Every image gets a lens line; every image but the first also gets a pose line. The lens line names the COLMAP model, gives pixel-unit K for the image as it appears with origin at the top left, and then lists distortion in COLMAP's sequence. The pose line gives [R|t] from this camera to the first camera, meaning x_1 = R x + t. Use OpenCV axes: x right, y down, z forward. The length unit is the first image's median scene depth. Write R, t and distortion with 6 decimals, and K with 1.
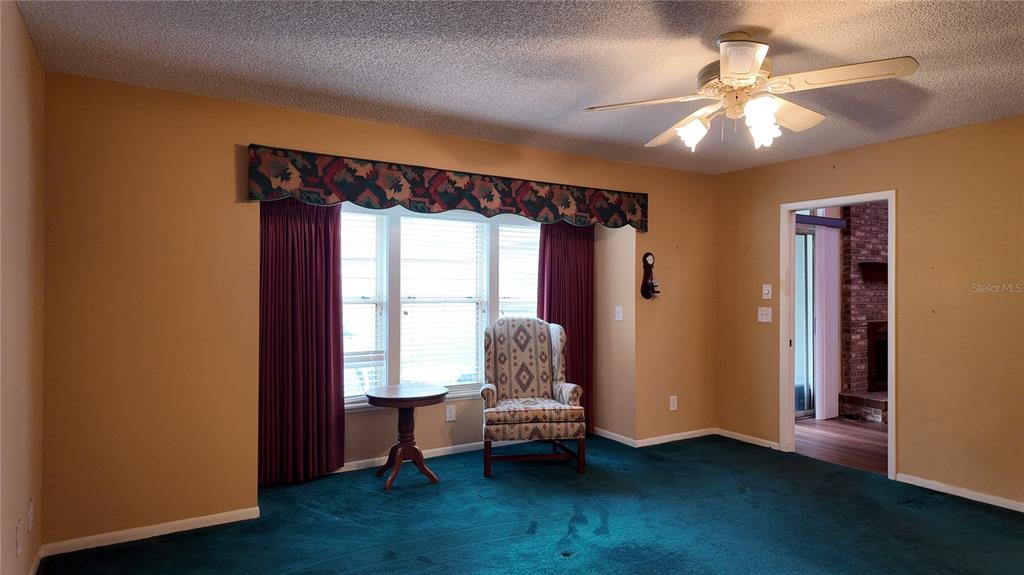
lens RADIAL K [[600.2, 0, 499.3], [0, 600.2, 298.3], [0, 0, 1]] dist [0.036109, -0.036582]
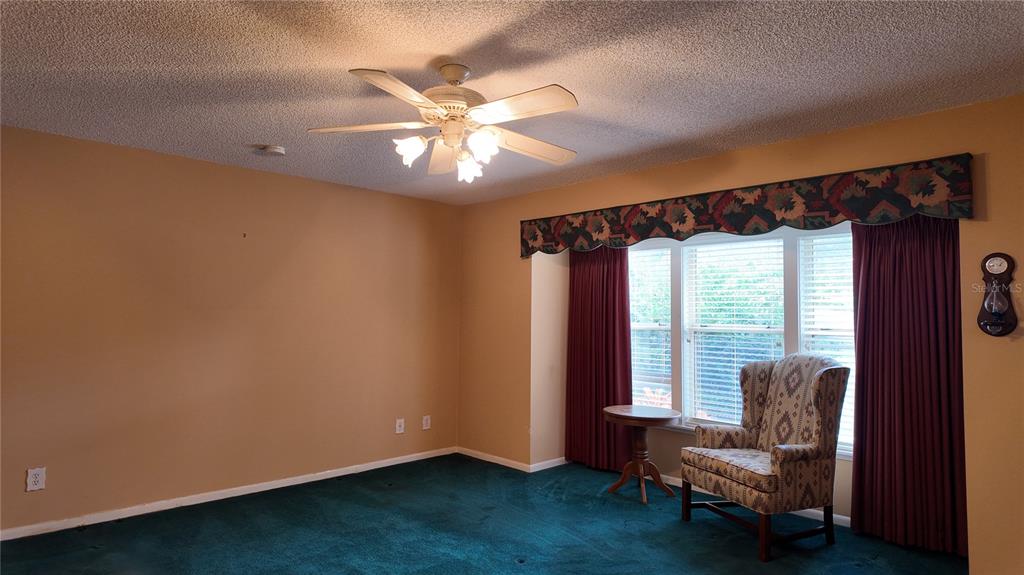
lens RADIAL K [[600.2, 0, 485.1], [0, 600.2, 296.9], [0, 0, 1]] dist [0.036109, -0.036582]
pose [[0.173954, -0.033193, -0.984194, 0.837708], [-0.025547, 0.998943, -0.038206, -0.002256], [0.984422, 0.031789, 0.172922, 0.518606]]
